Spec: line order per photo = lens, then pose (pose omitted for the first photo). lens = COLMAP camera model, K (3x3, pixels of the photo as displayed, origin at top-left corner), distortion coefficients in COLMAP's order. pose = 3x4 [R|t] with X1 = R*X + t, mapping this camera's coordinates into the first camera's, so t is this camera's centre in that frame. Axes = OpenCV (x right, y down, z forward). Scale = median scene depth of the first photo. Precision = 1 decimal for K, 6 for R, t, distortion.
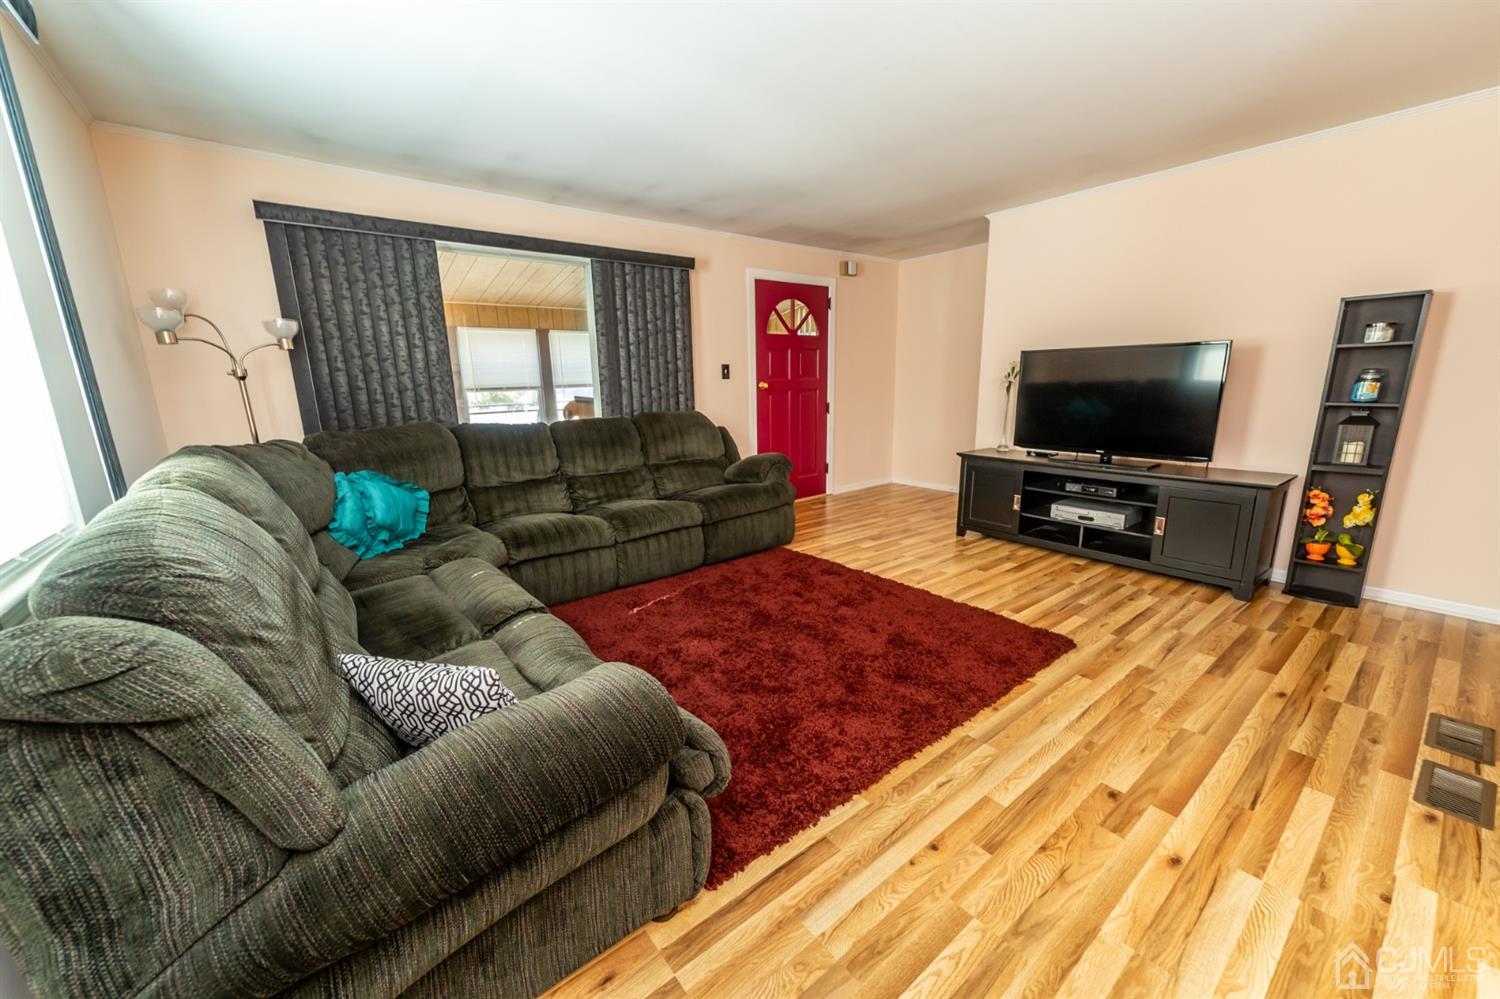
lens RADIAL K [[567.8, 0, 744.4], [0, 567.8, 506.7], [0, 0, 1]] dist [0.002058, 0.000676]
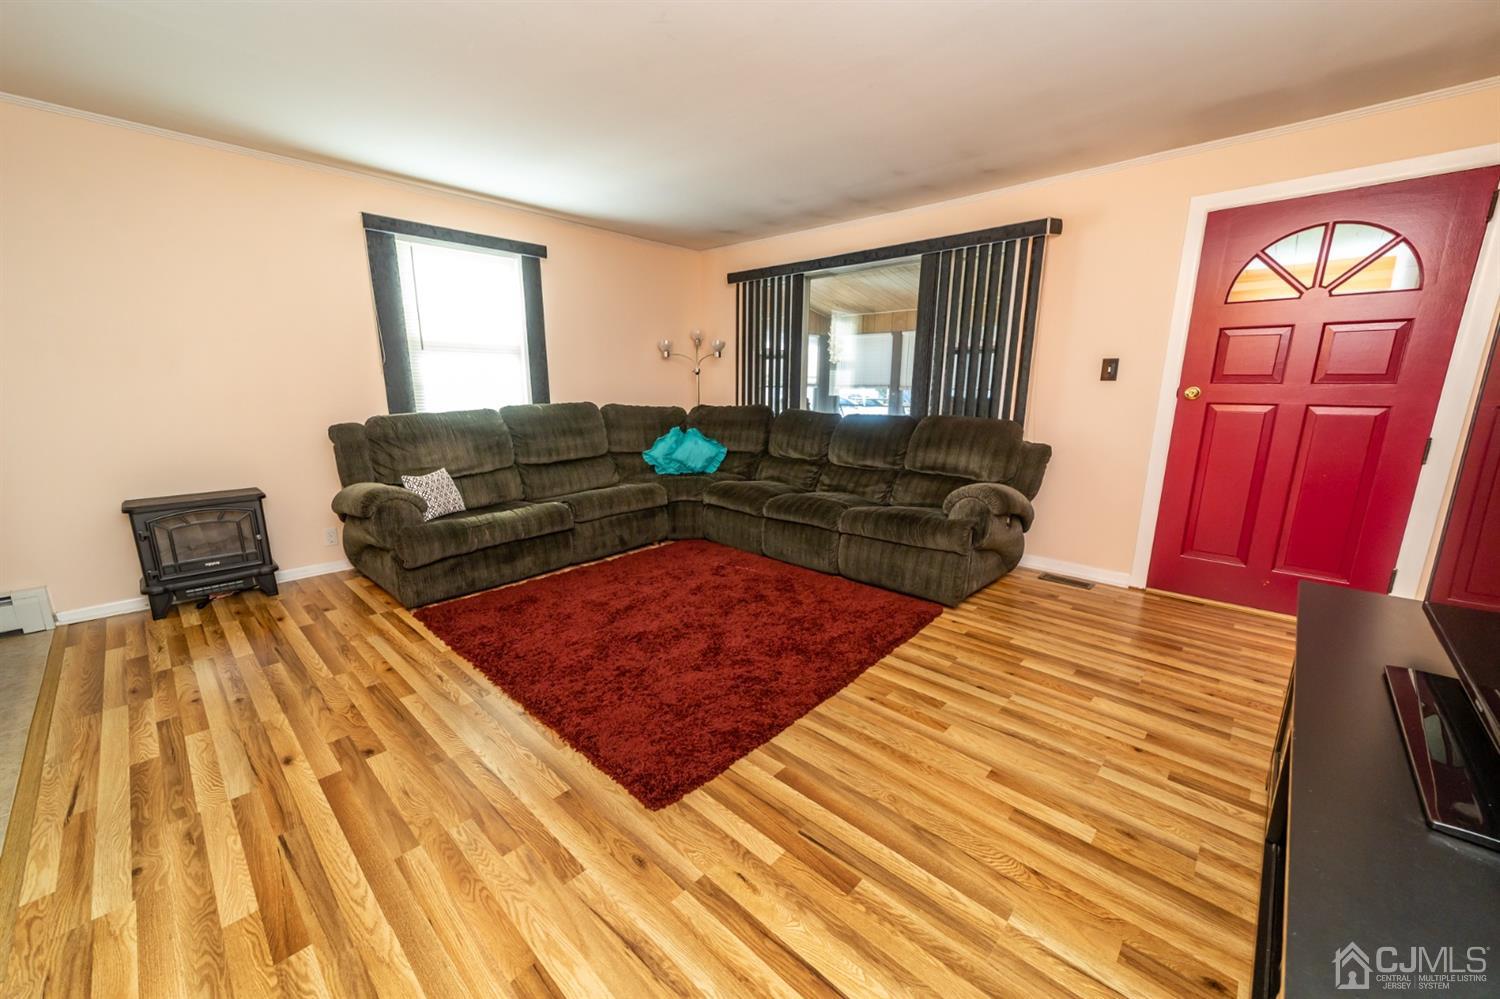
lens RADIAL K [[567.8, 0, 744.4], [0, 567.8, 506.7], [0, 0, 1]] dist [0.002058, 0.000676]
pose [[0.157339, 0.233281, -0.959596, 0.823714], [-0.225811, 0.954454, 0.195006, -0.161909], [0.961381, 0.186006, 0.202850, 0.665038]]
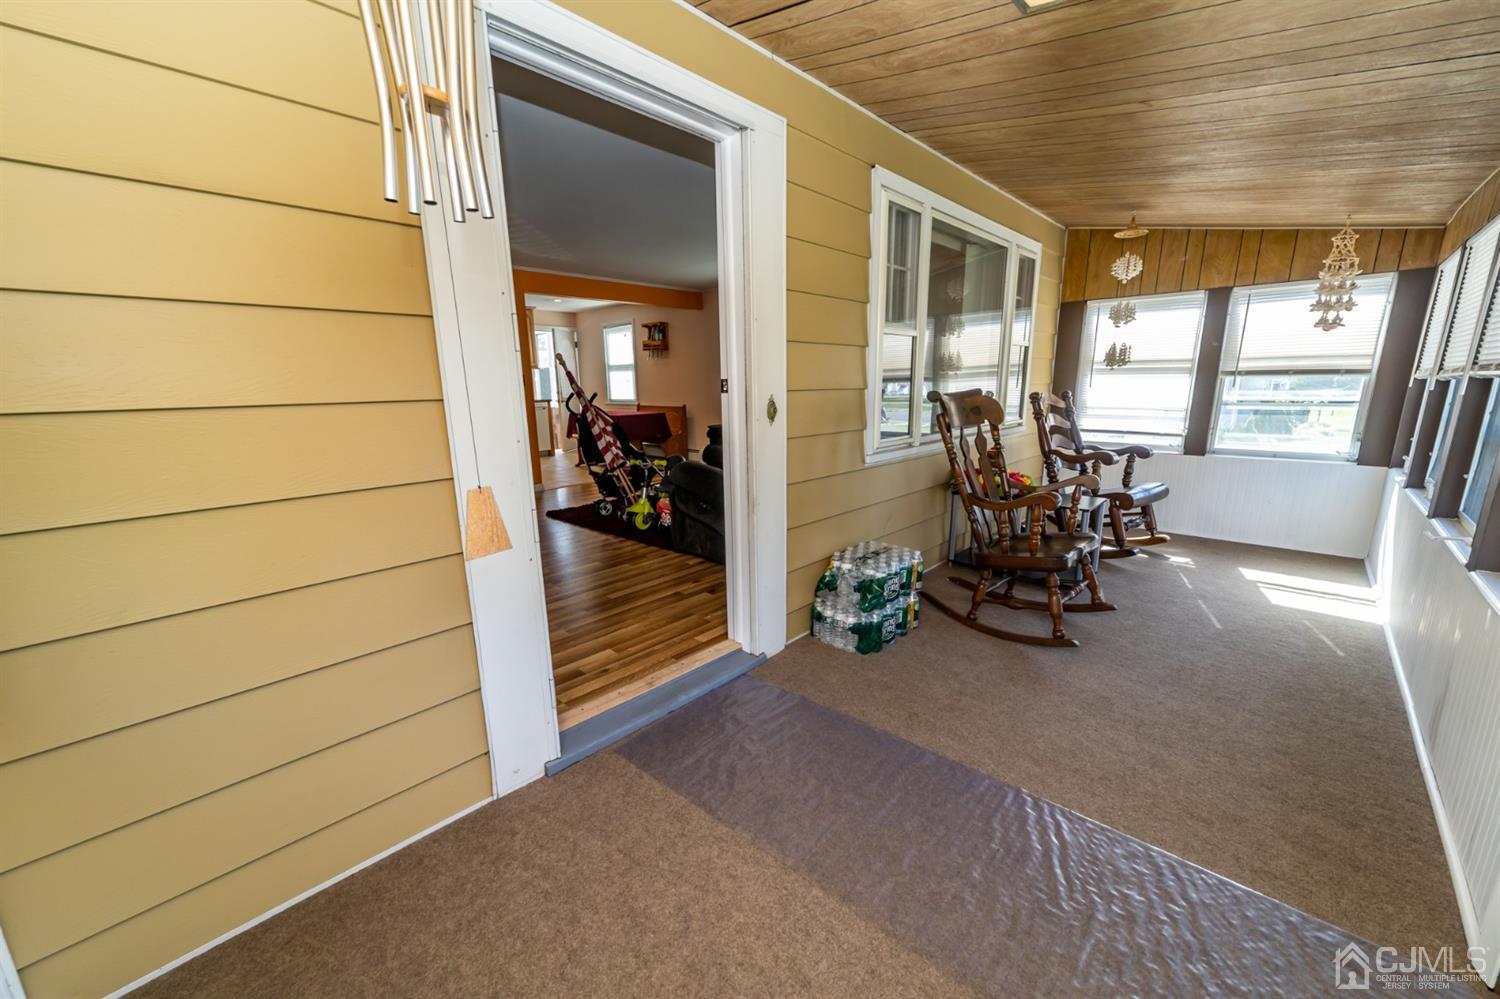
lens RADIAL K [[567.8, 0, 744.4], [0, 567.8, 506.7], [0, 0, 1]] dist [0.002058, 0.000676]
pose [[-0.989452, 0.065786, -0.129060, 0.102986], [0.004819, 0.905387, 0.424560, -0.468636], [0.144779, 0.419460, -0.896154, 2.137835]]
